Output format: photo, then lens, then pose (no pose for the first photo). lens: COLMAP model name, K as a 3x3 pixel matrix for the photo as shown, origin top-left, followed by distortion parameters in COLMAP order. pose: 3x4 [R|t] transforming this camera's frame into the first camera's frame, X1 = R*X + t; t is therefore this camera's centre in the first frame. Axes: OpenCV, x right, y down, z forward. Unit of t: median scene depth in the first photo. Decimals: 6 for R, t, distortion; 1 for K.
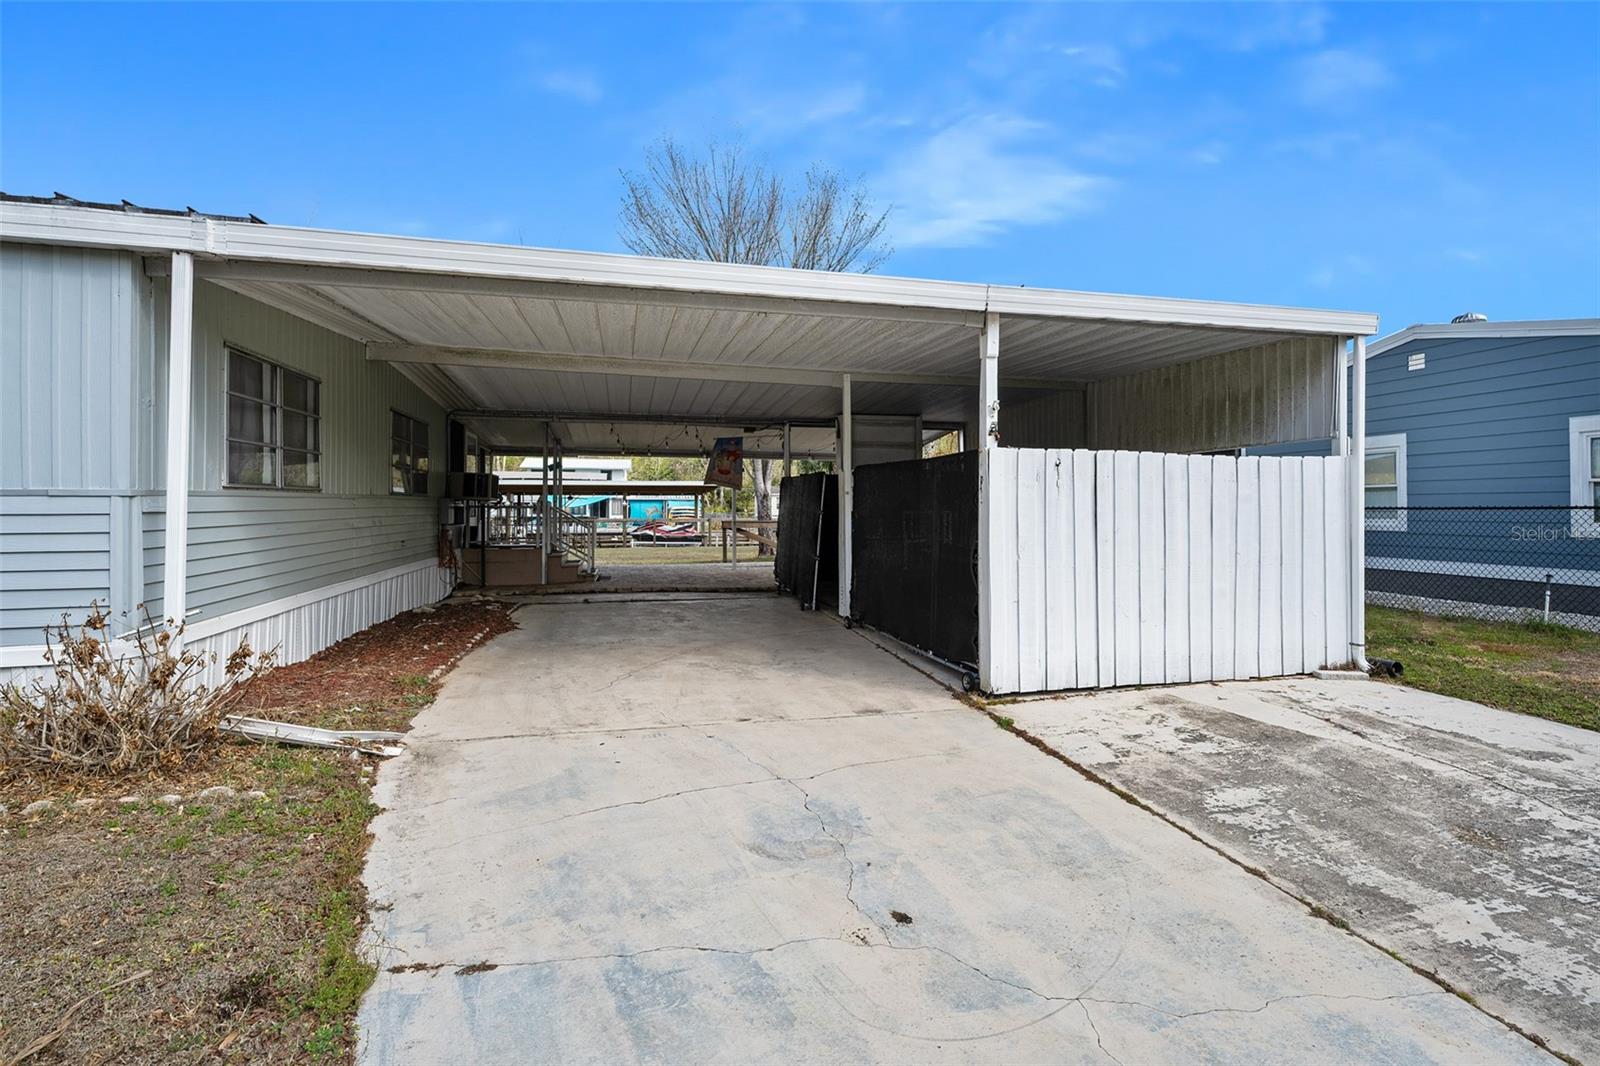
lens RADIAL K [[697.4, 0, 795.2], [0, 697.4, 501.5], [0, 0, 1]] dist [0.001610, 0.000350]
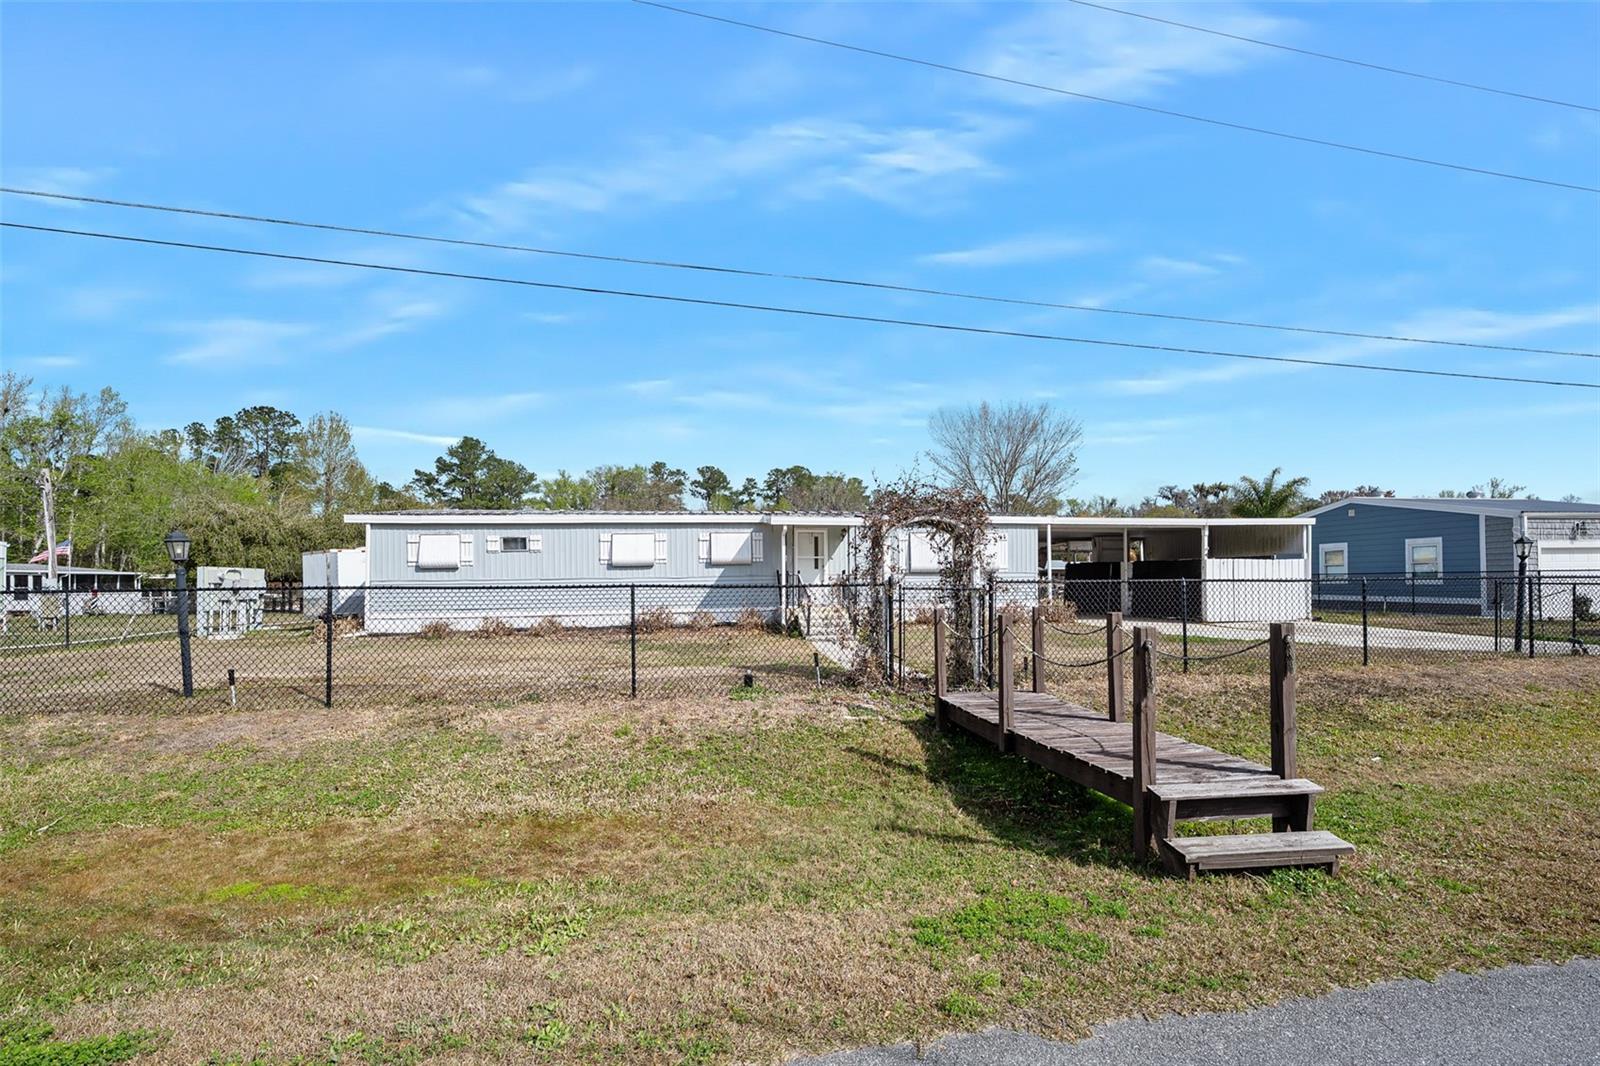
lens RADIAL K [[646.2, 0, 810.6], [0, 646.2, 565.4], [0, 0, 1]] dist [-0.004106, 0.000056]
pose [[0.997511, -0.009986, -0.069800, -0.926678], [0.008937, 0.999843, -0.015326, -0.002690], [0.069942, 0.014664, 0.997443, -1.524088]]
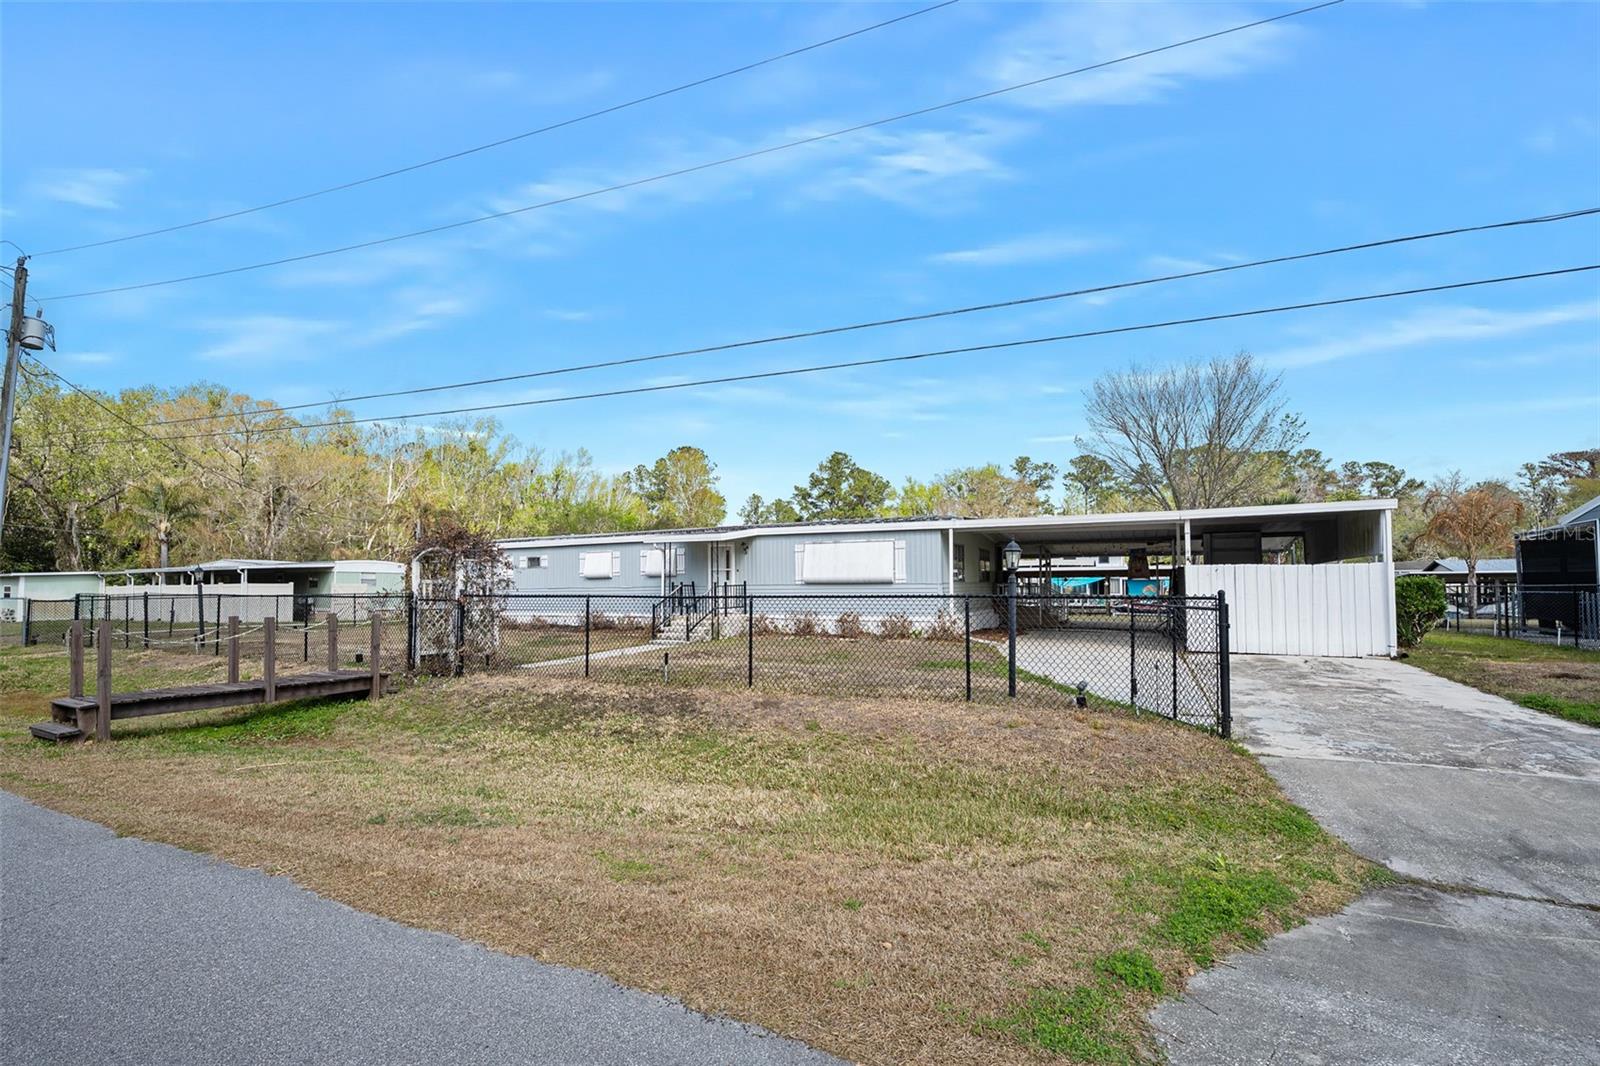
lens RADIAL K [[697.4, 0, 820.6], [0, 697.4, 578.1], [0, 0, 1]] dist [0.001610, 0.000350]
pose [[0.784466, -0.011612, -0.620063, 0.481792], [0.009320, 0.999933, -0.006935, -0.009362], [0.620102, -0.000338, 0.784521, -1.191154]]
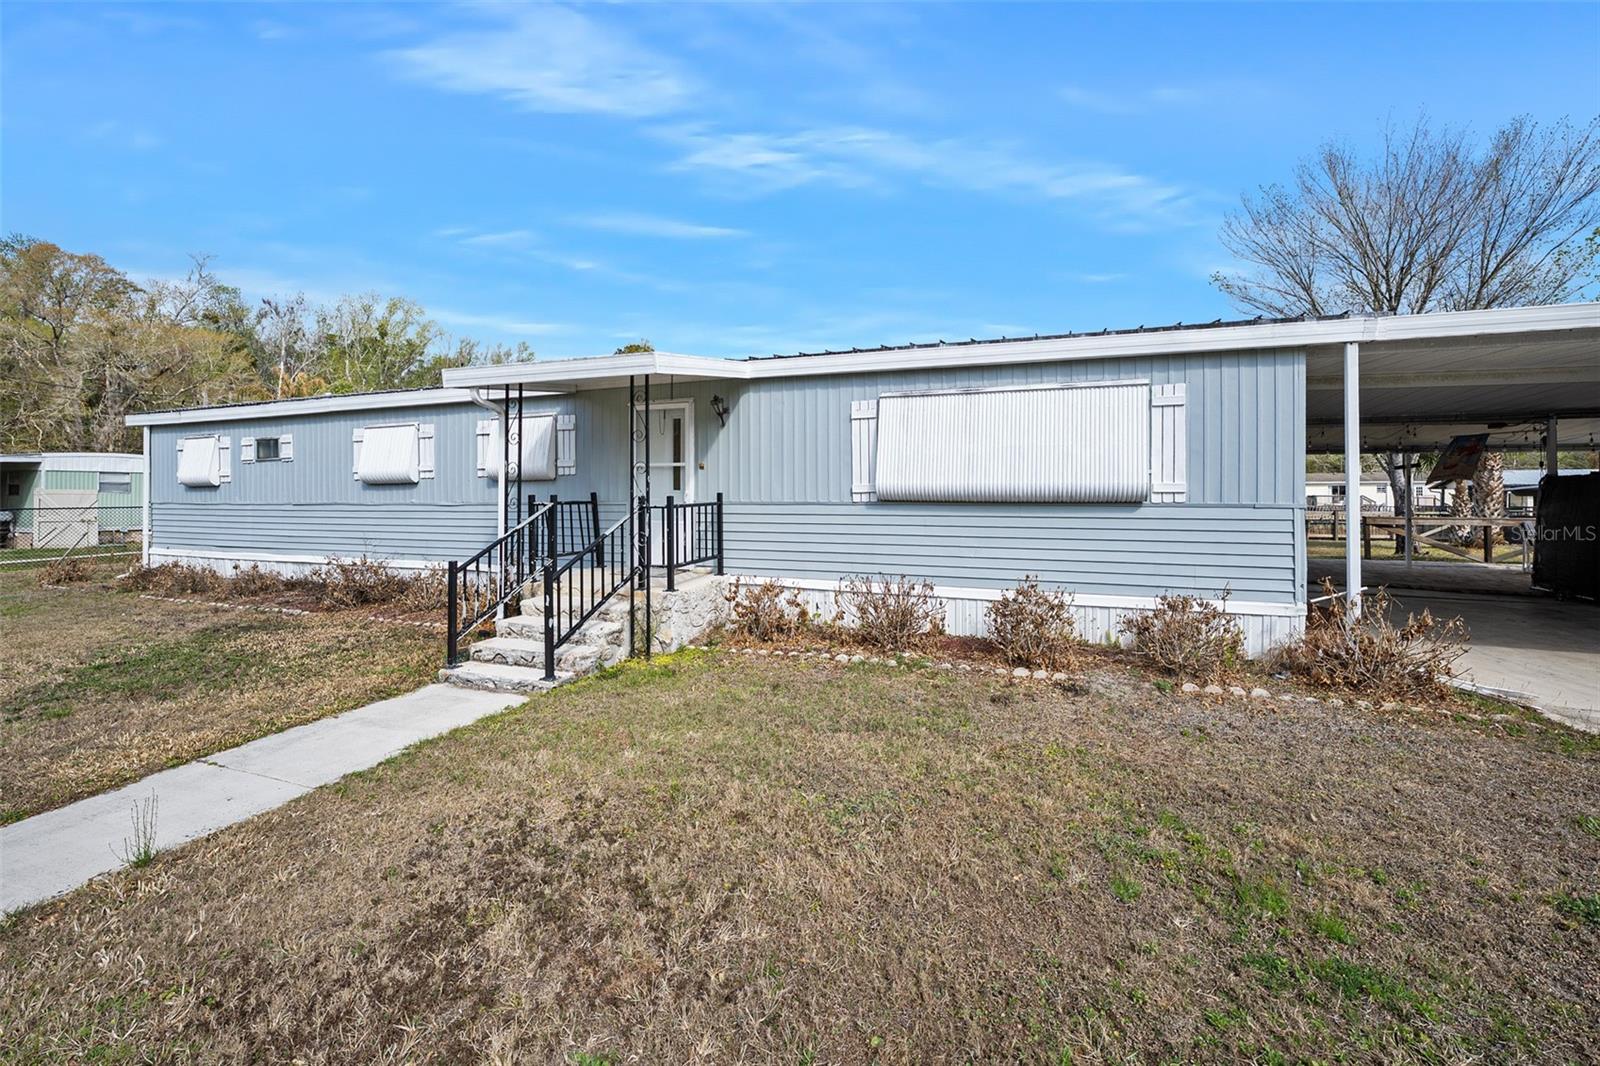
lens RADIAL K [[646.2, 0, 833.1], [0, 646.2, 495.6], [0, 0, 1]] dist [-0.004106, 0.000056]
pose [[0.839874, 0.002752, -0.542775, -0.433096], [0.002840, 0.999951, 0.009464, -0.021237], [0.542774, -0.009490, 0.839825, -0.294348]]
